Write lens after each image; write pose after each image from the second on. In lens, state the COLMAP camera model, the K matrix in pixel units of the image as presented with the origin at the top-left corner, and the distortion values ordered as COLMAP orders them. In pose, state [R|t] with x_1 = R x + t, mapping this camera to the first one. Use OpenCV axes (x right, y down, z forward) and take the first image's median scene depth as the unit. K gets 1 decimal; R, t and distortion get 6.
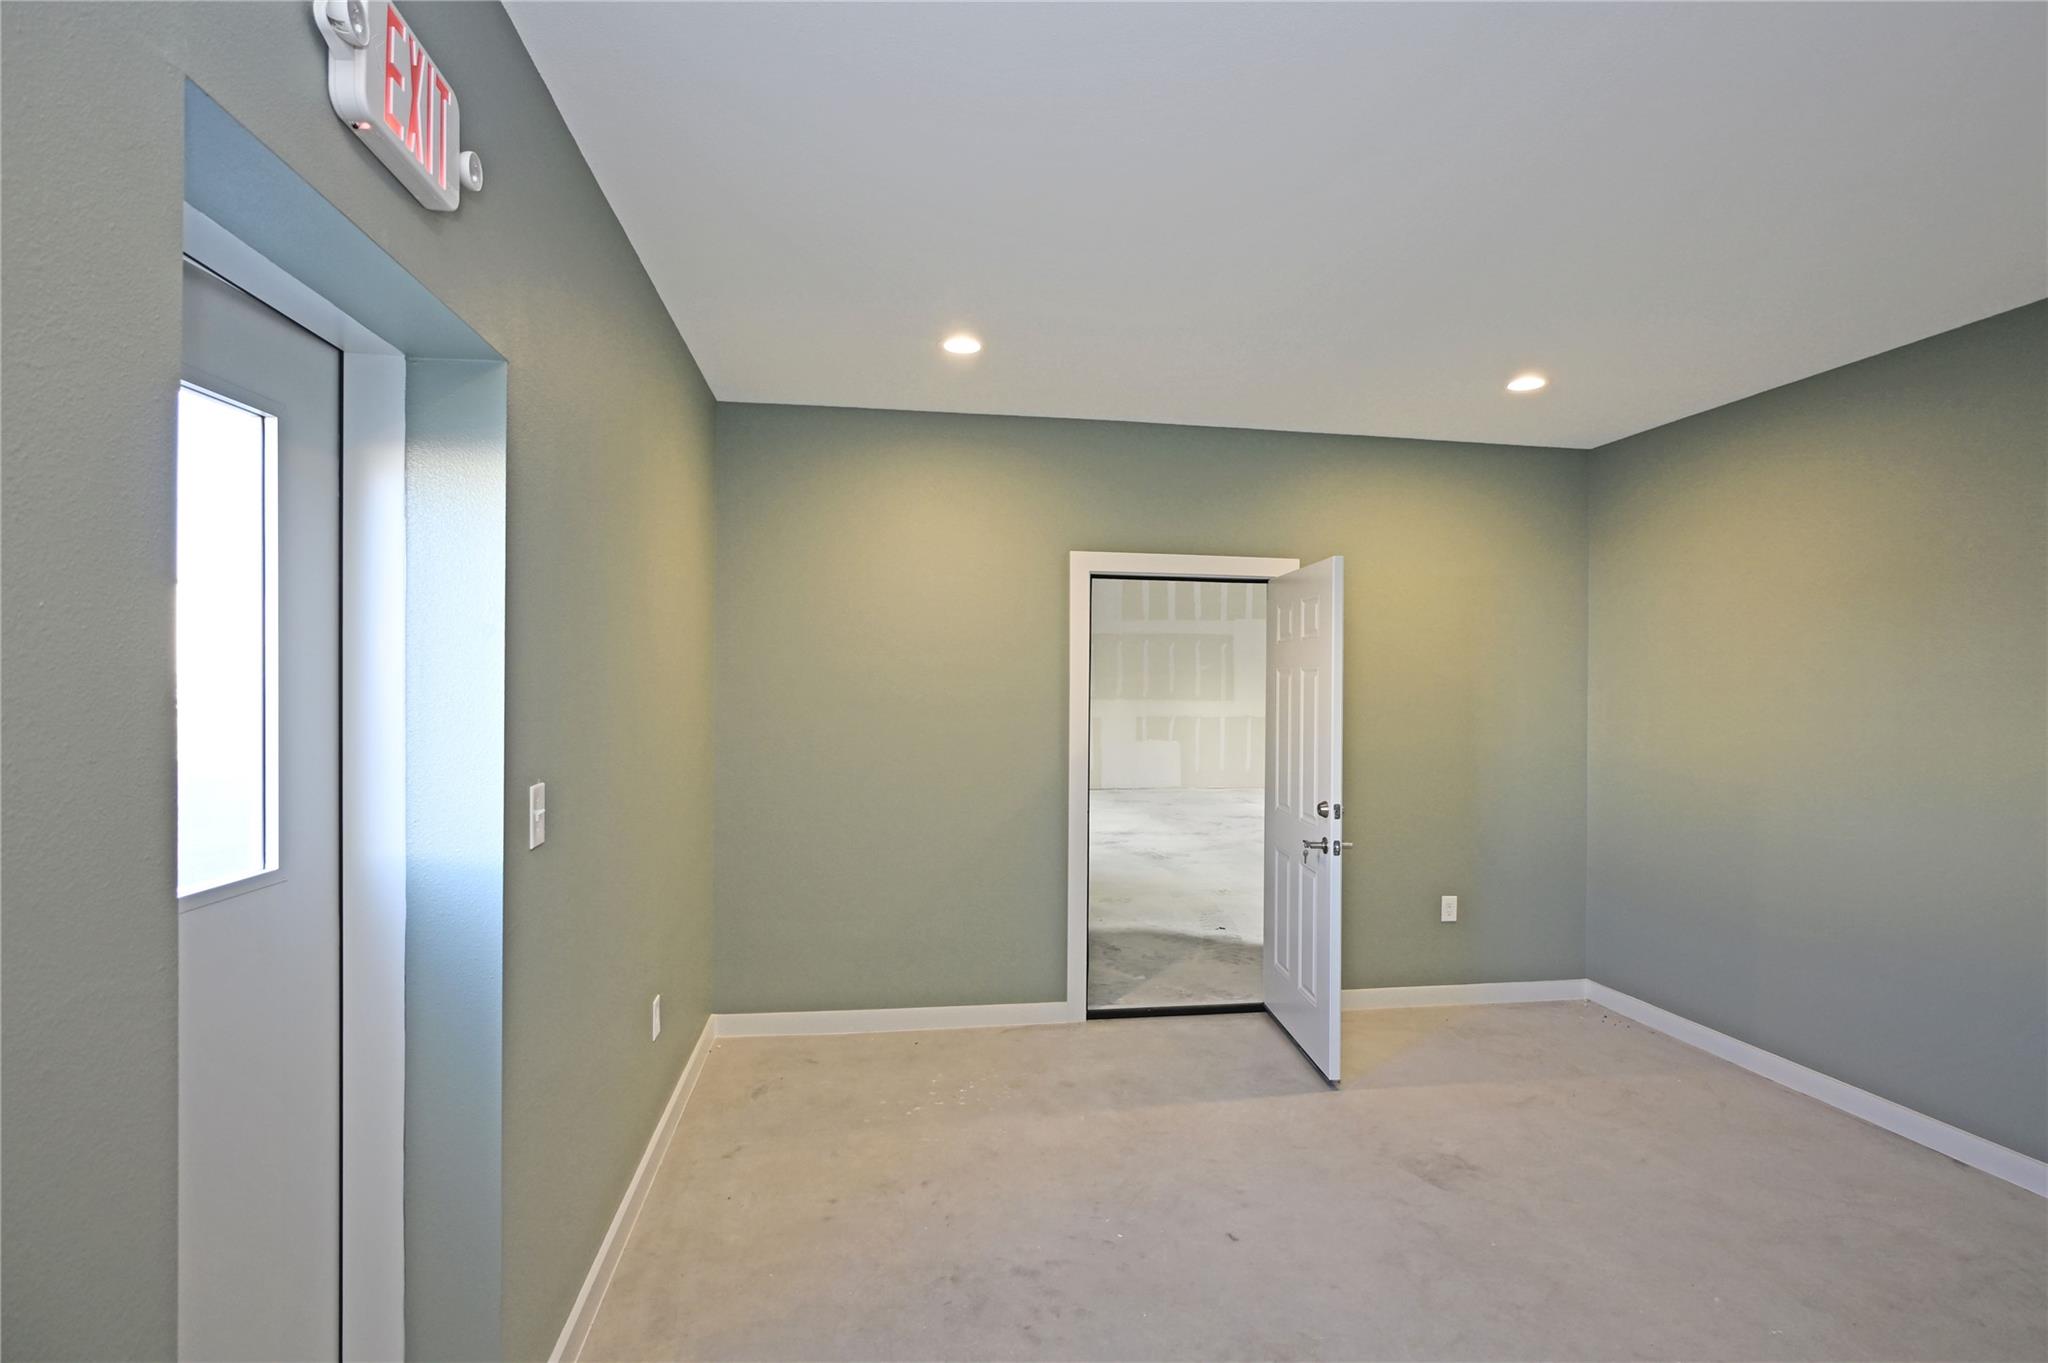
lens RADIAL K [[1030.2, 0, 1058.6], [0, 1030.2, 685.5], [0, 0, 1]] dist [-0.002277, -0.000479]
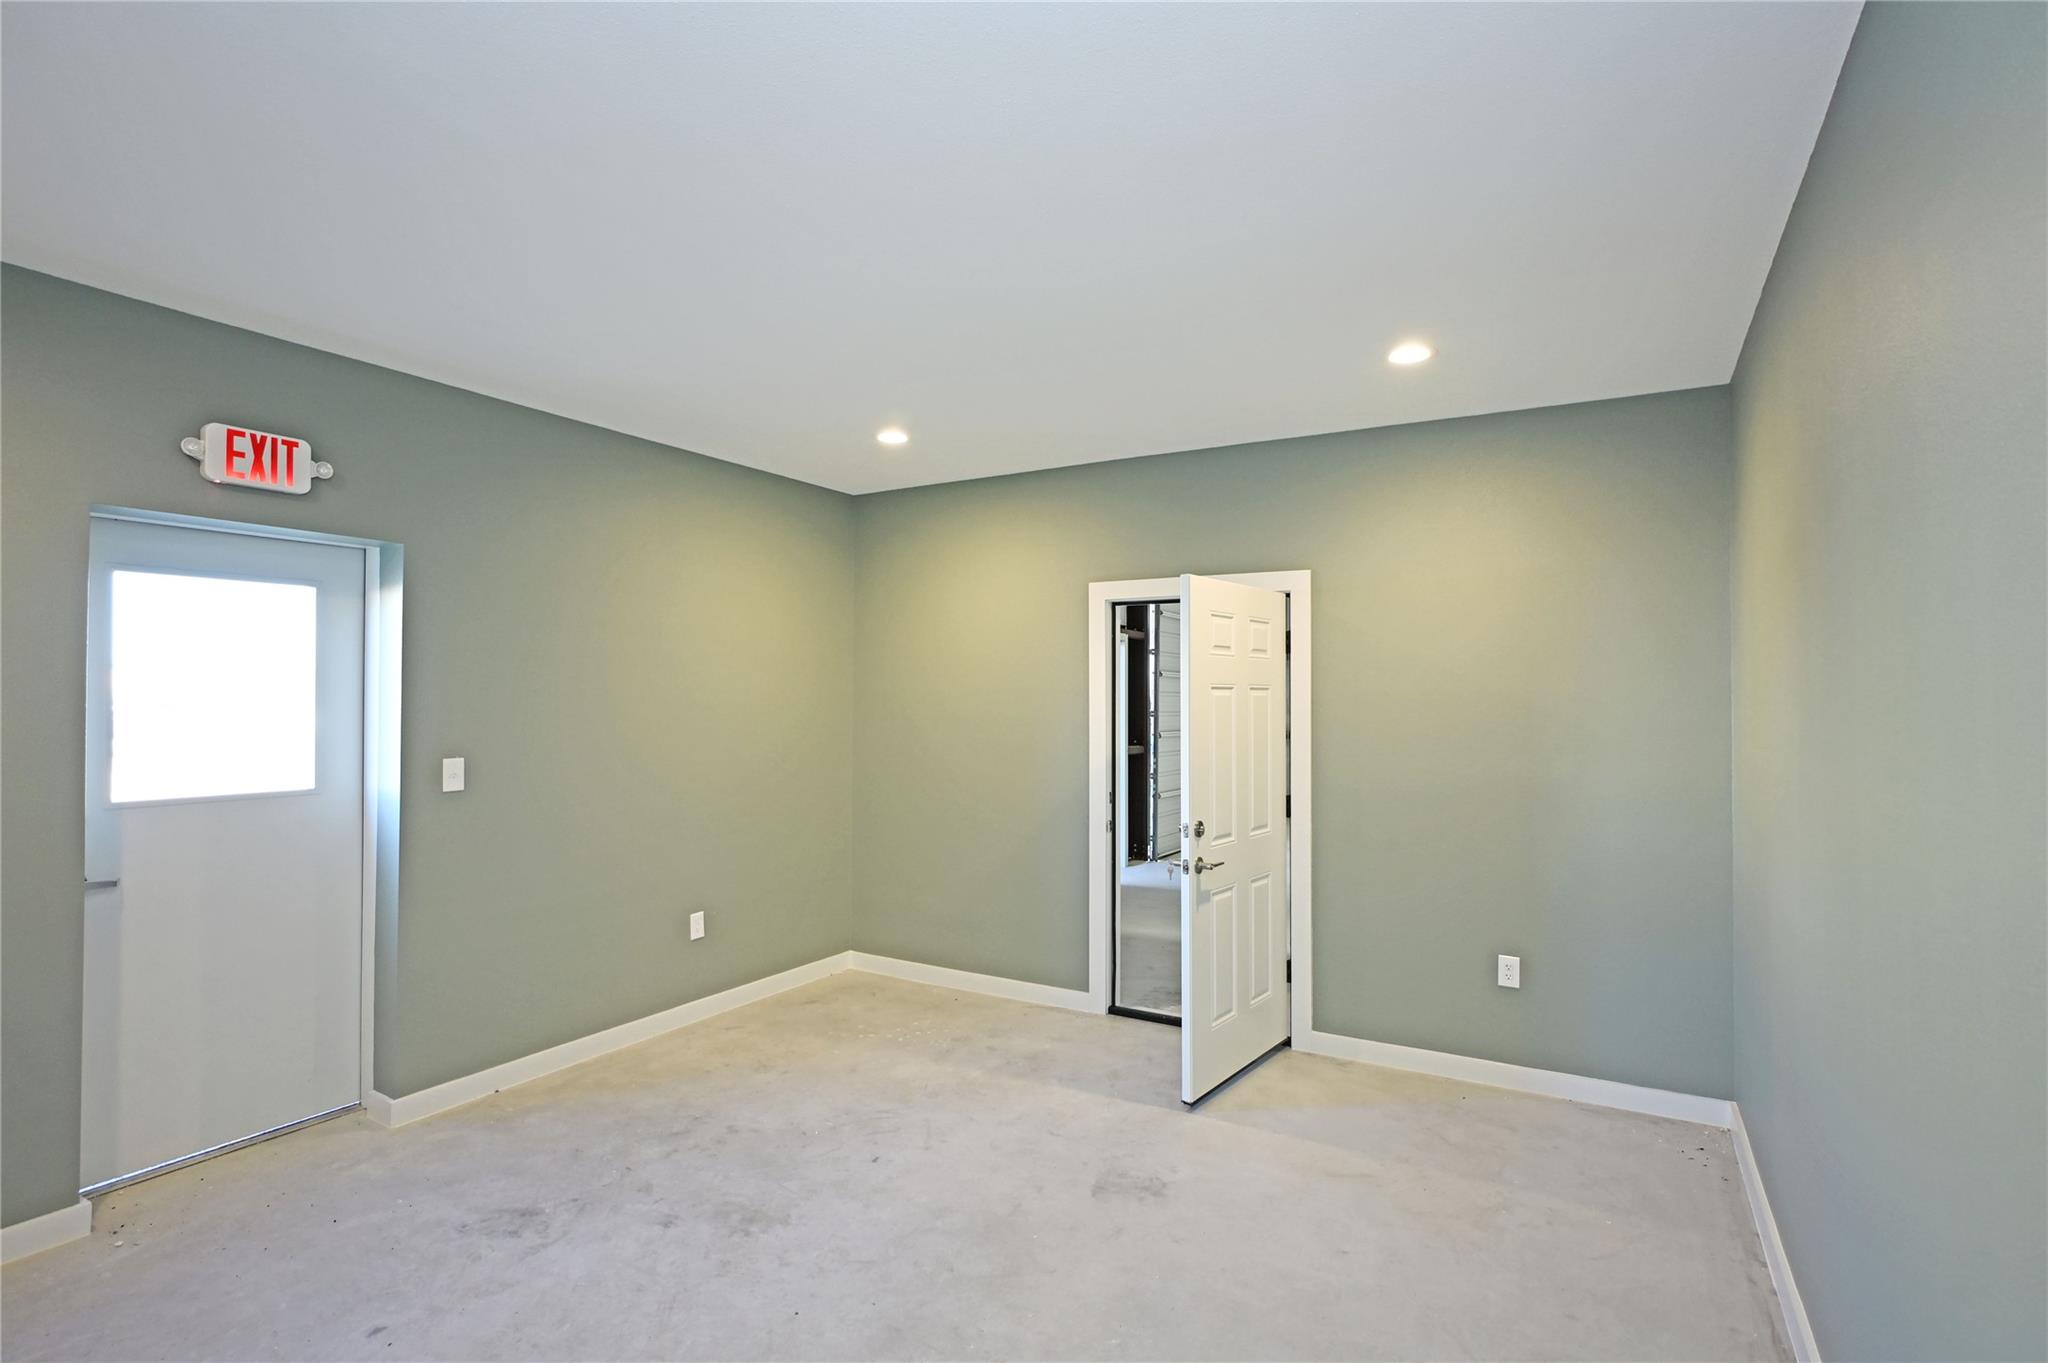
lens RADIAL K [[1045.8, 0, 997.8], [0, 1045.8, 671.4], [0, 0, 1]] dist [0.002498, -0.000457]
pose [[0.750298, -0.022389, -0.660721, 0.709751], [0.003027, 0.999532, -0.030432, 0.000124], [0.661093, 0.020833, 0.750014, 0.102561]]
